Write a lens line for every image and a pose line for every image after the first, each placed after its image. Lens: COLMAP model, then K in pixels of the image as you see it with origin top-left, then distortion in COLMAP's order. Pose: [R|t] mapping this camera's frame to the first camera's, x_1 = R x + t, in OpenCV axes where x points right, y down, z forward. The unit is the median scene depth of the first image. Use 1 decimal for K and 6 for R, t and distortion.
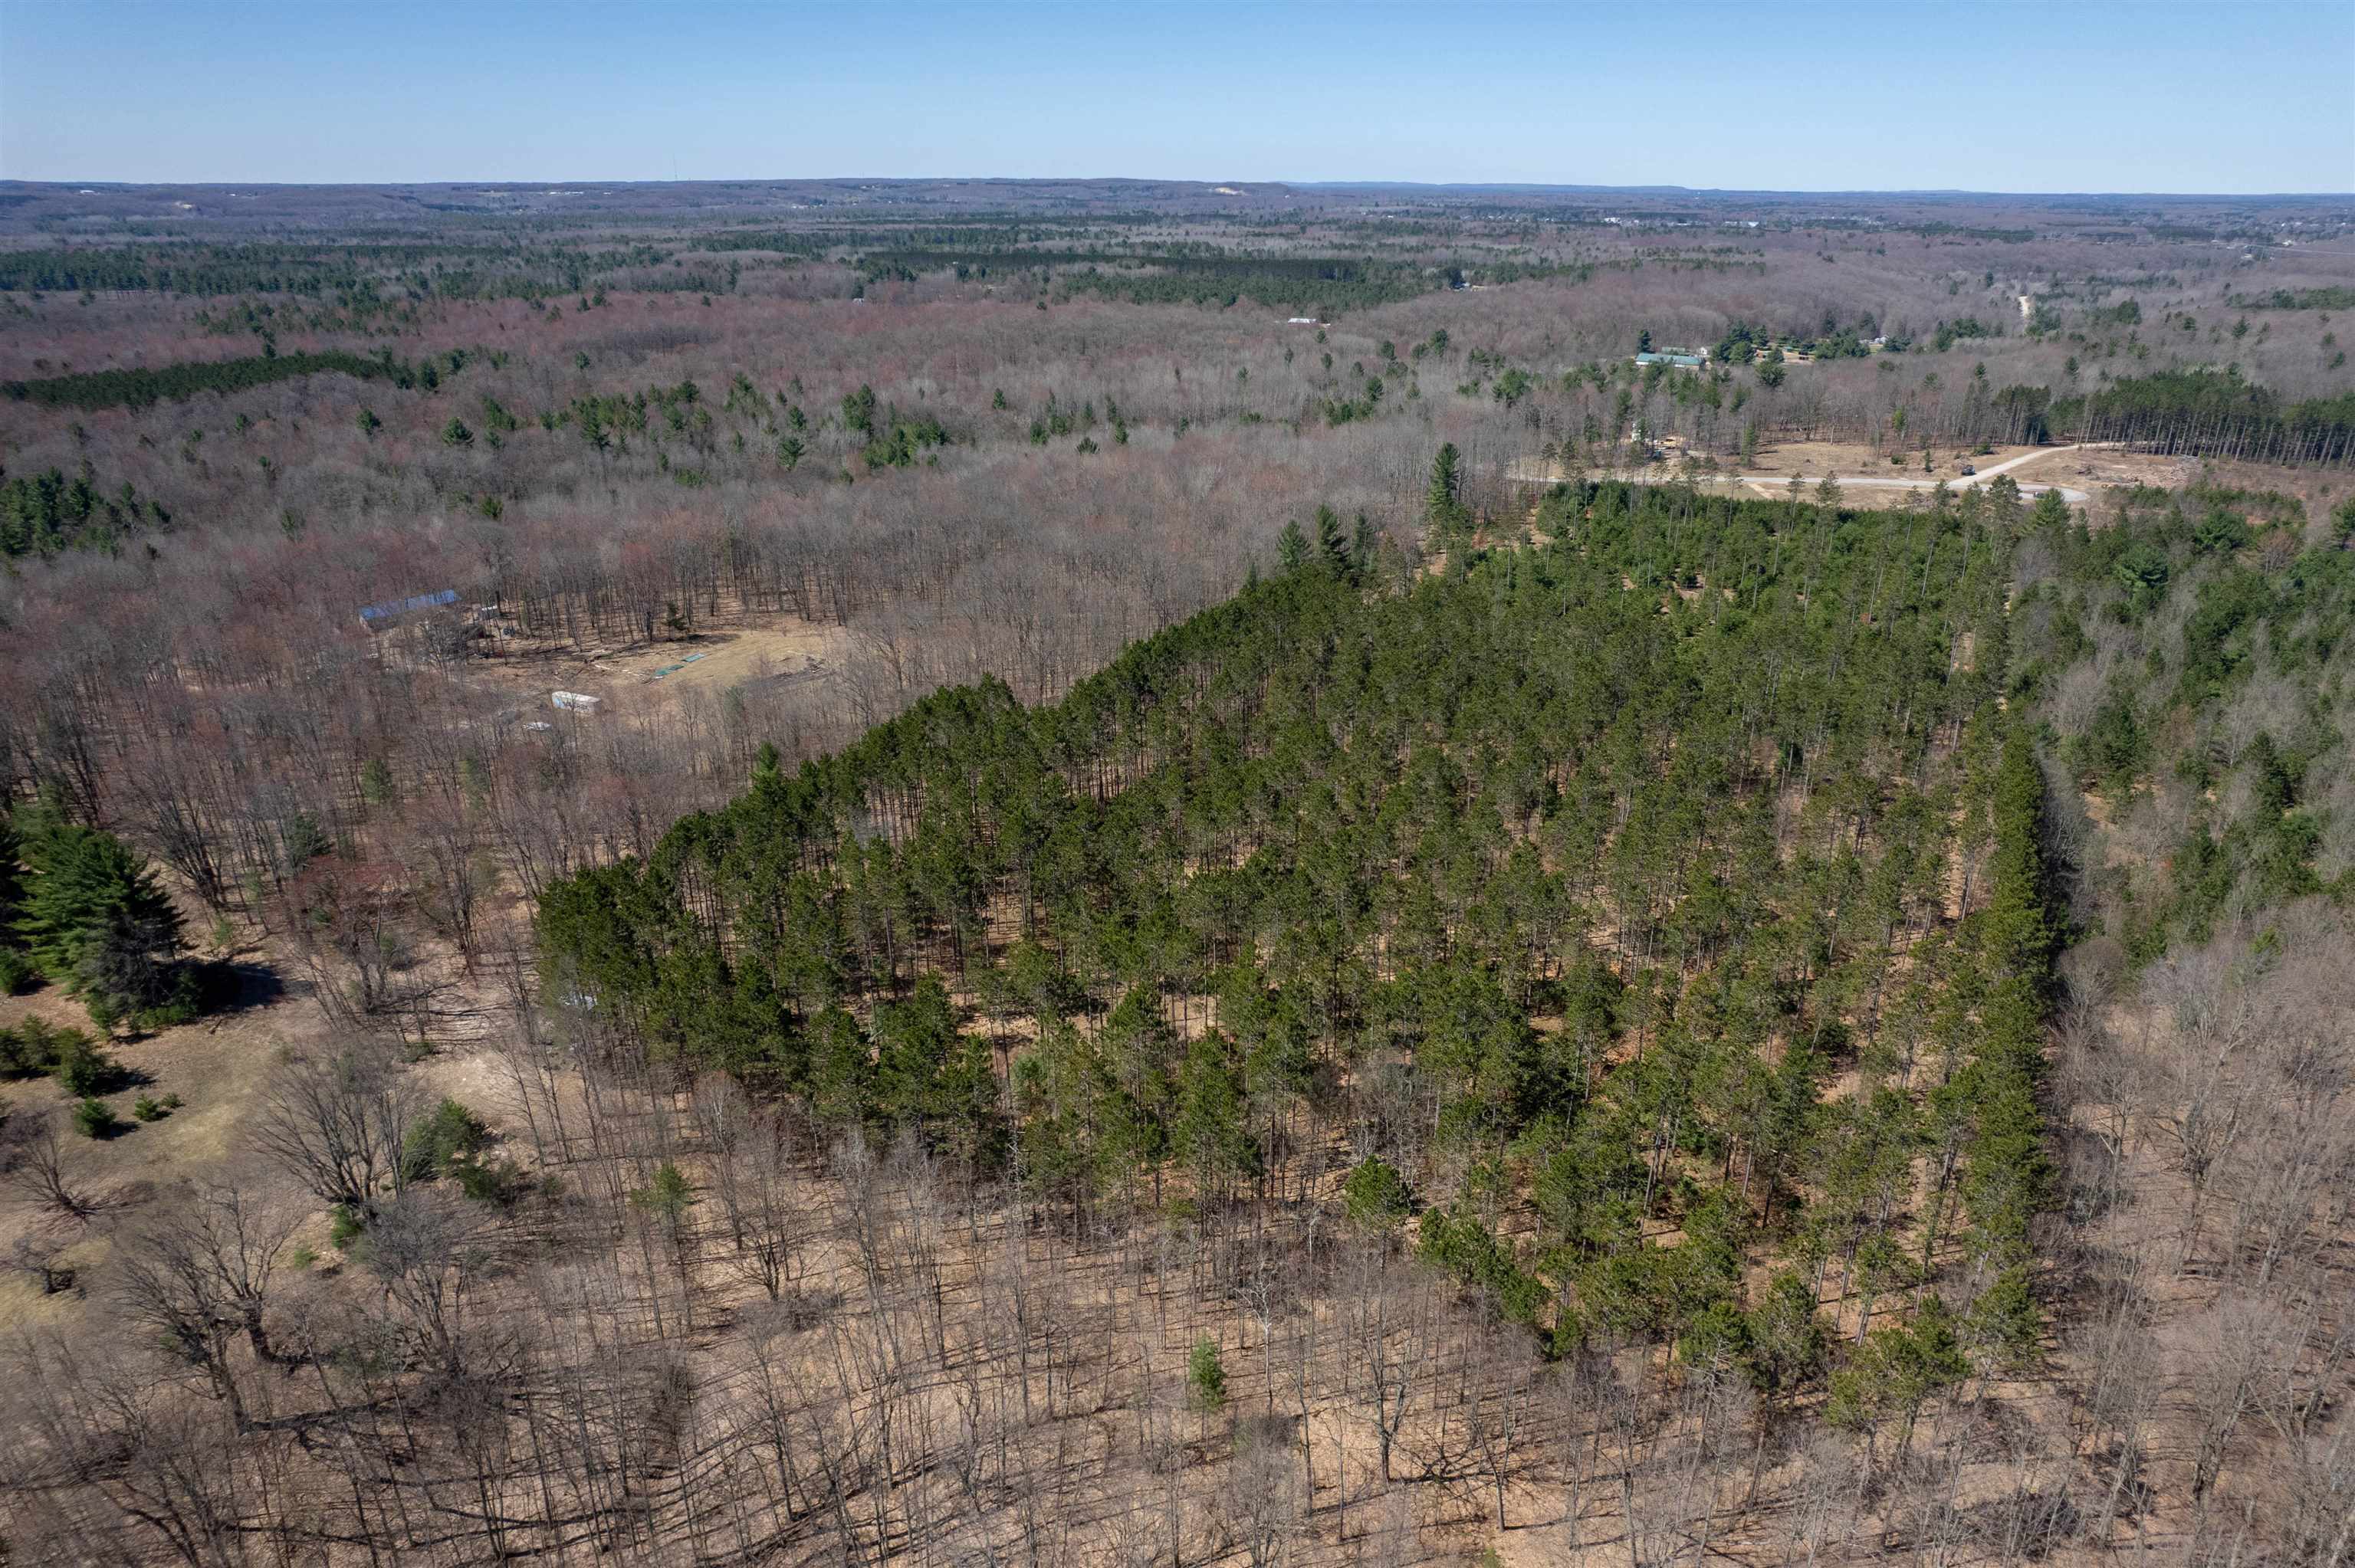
lens RADIAL K [[1512.8, 0, 1190.7], [0, 1512.8, 783.7], [0, 0, 1]] dist [-0.076342, 0.071387]
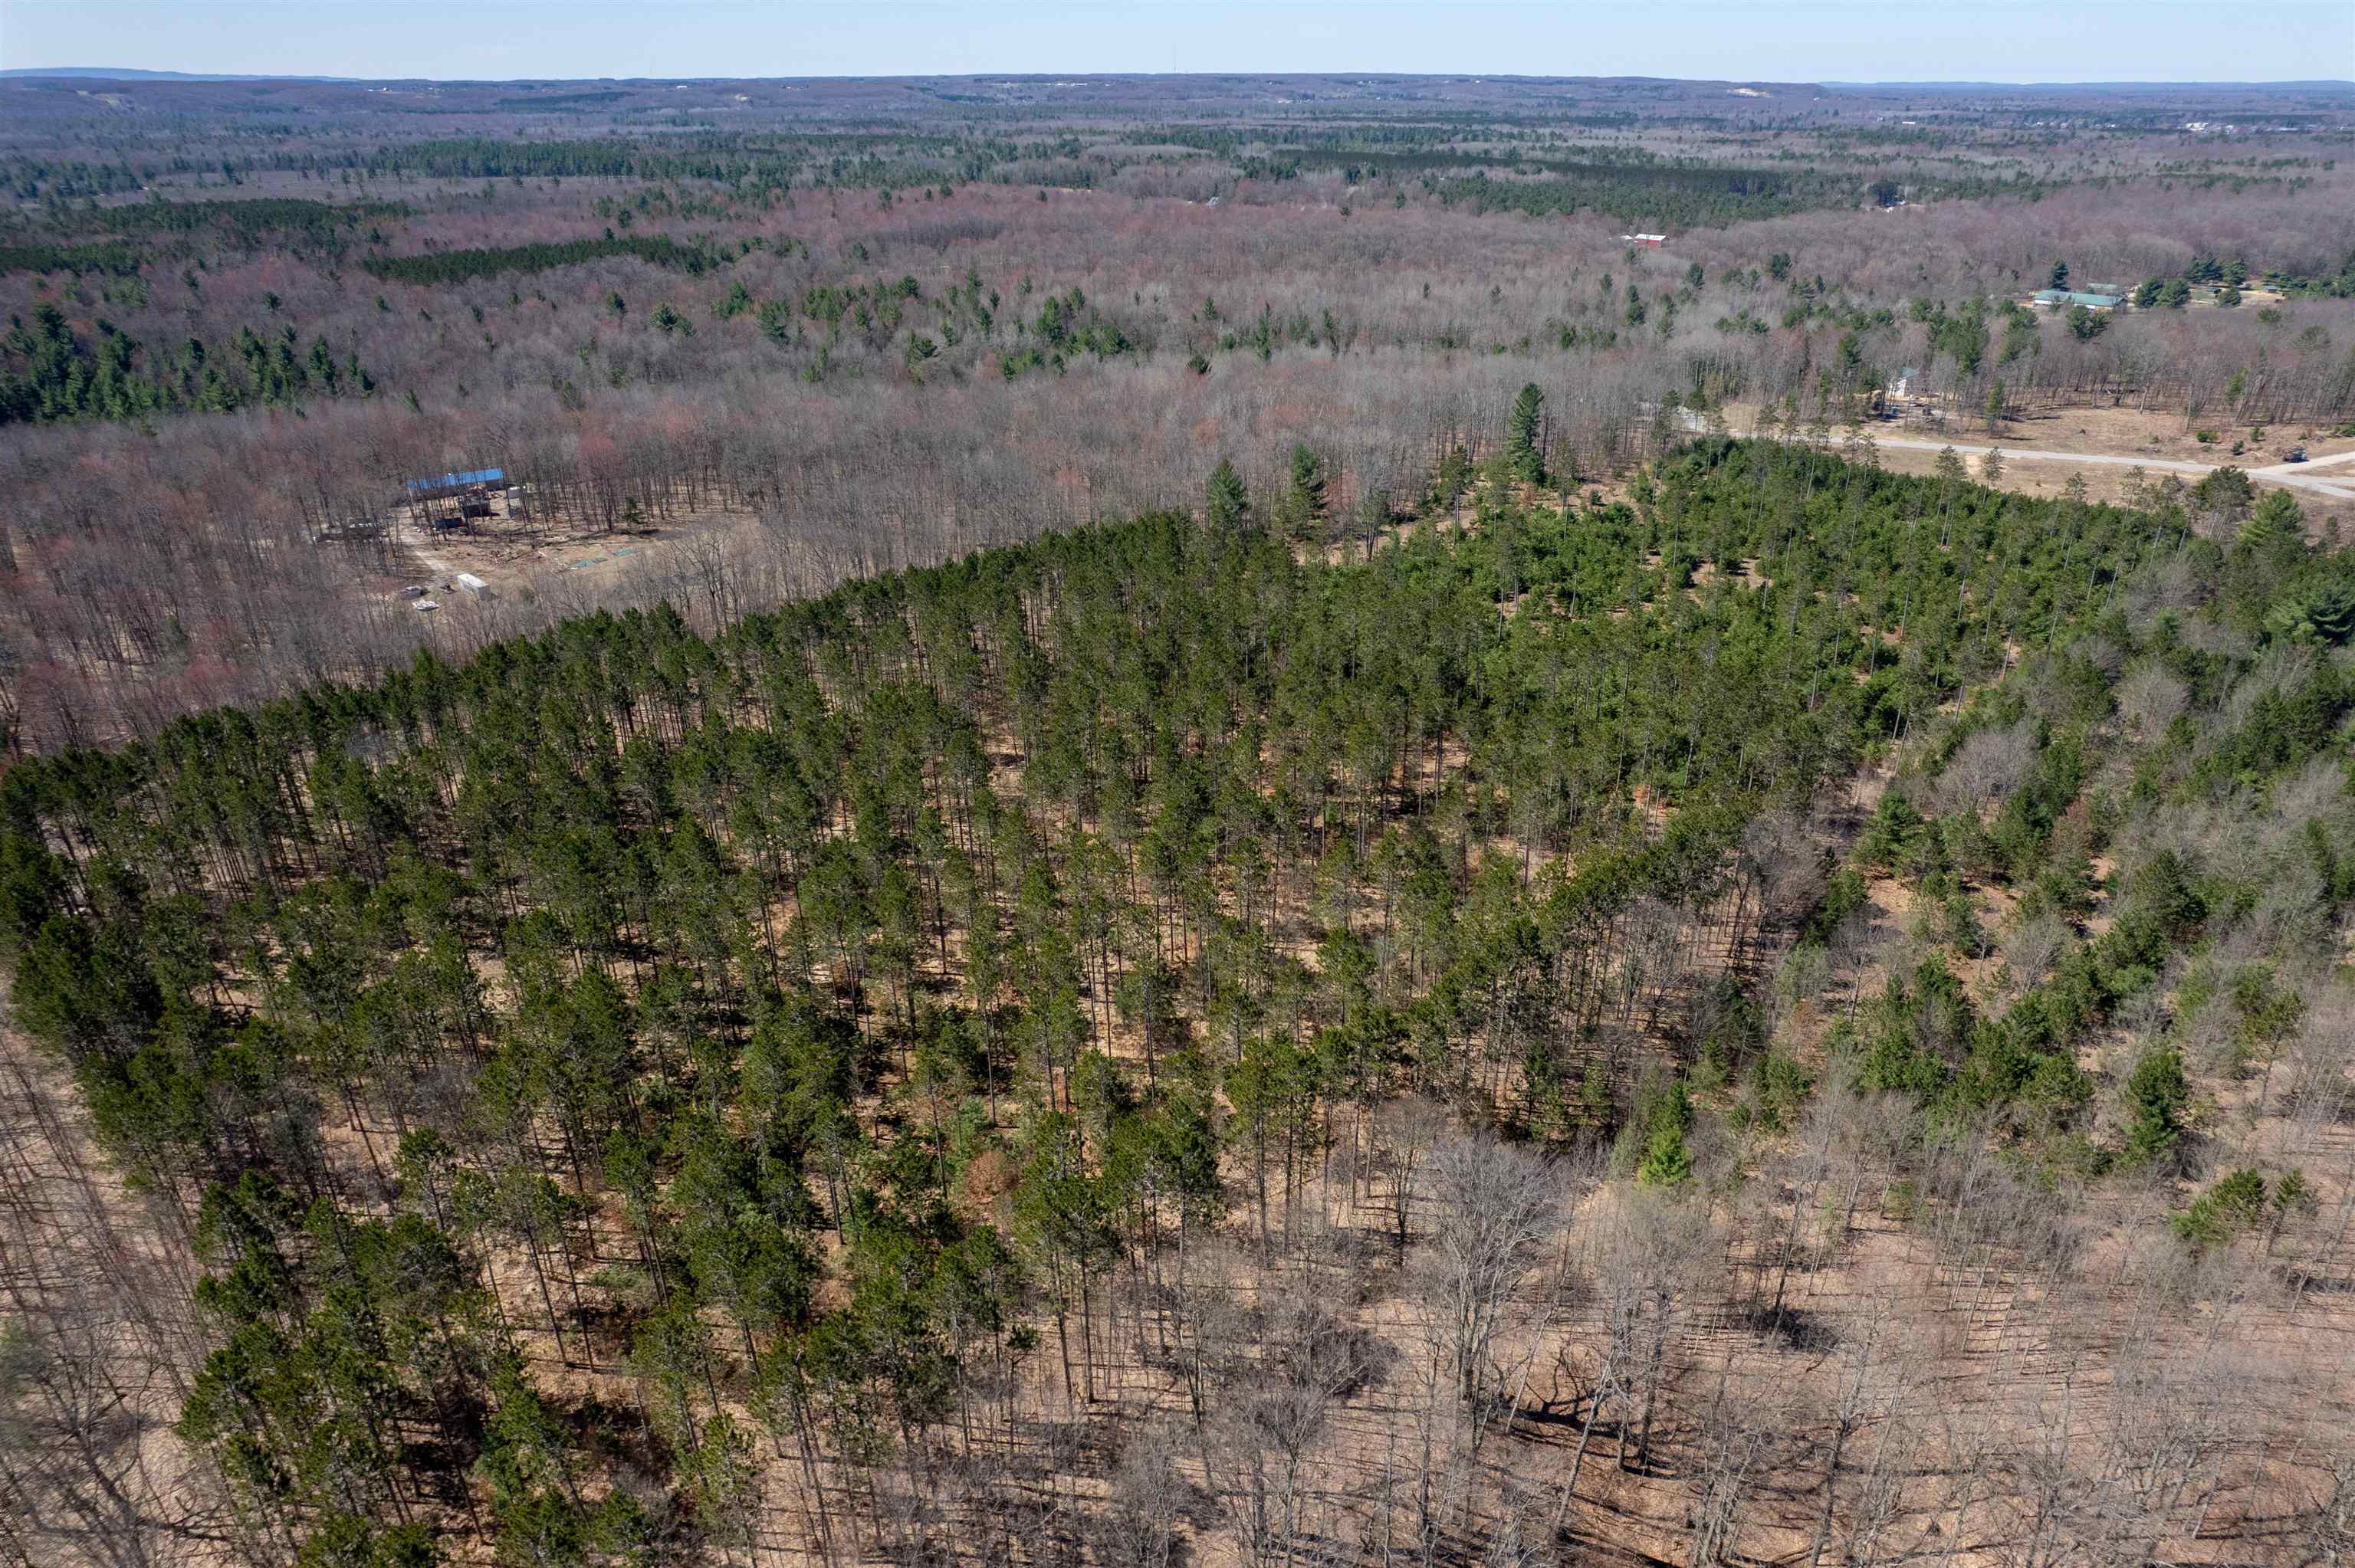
lens RADIAL K [[1512.8, 0, 1187.2], [0, 1512.8, 795.0], [0, 0, 1]] dist [-0.076342, 0.071387]
pose [[0.948656, 0.136319, -0.285427, 0.370152], [-0.117282, 0.989637, 0.082844, -0.051322], [0.293763, -0.045115, 0.954813, 0.126841]]
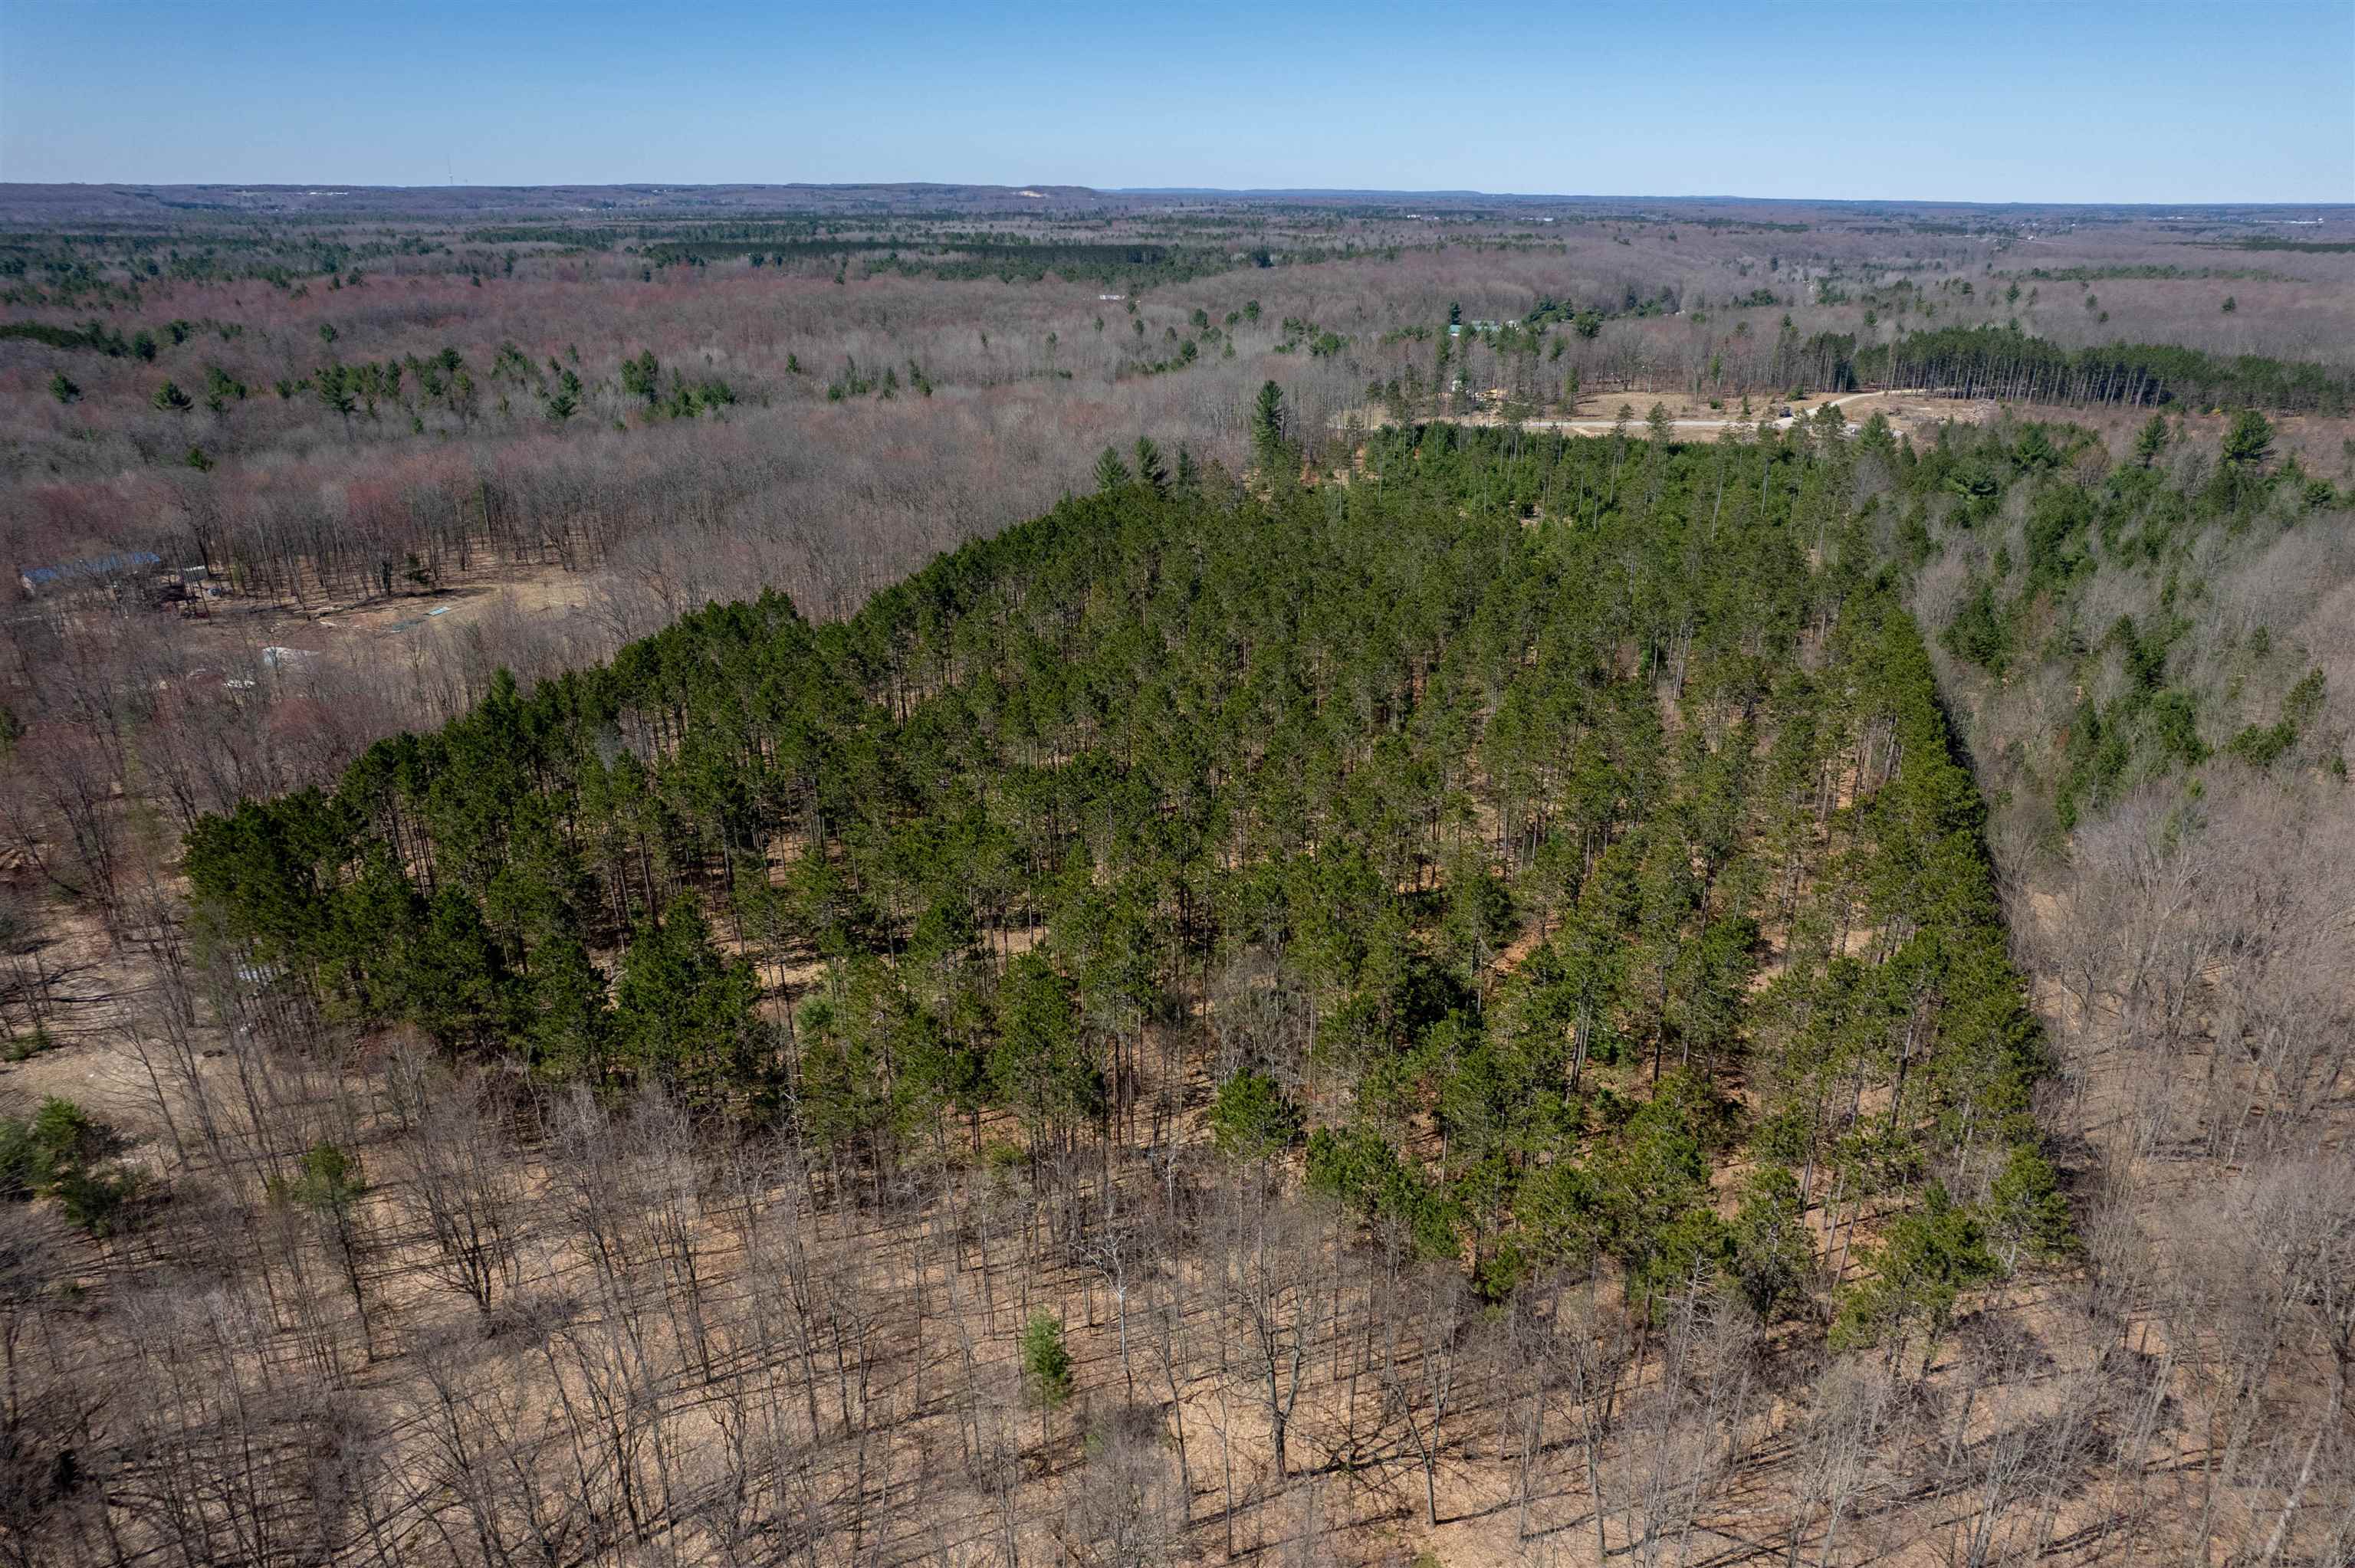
lens RADIAL K [[1512.8, 0, 1192.0], [0, 1512.8, 782.8], [0, 0, 1]] dist [-0.076342, 0.071387]
pose [[0.992558, -0.043153, 0.113871, 0.004058], [0.043756, 0.999038, -0.002802, 0.040103], [-0.113640, 0.007764, 0.993492, 0.086490]]
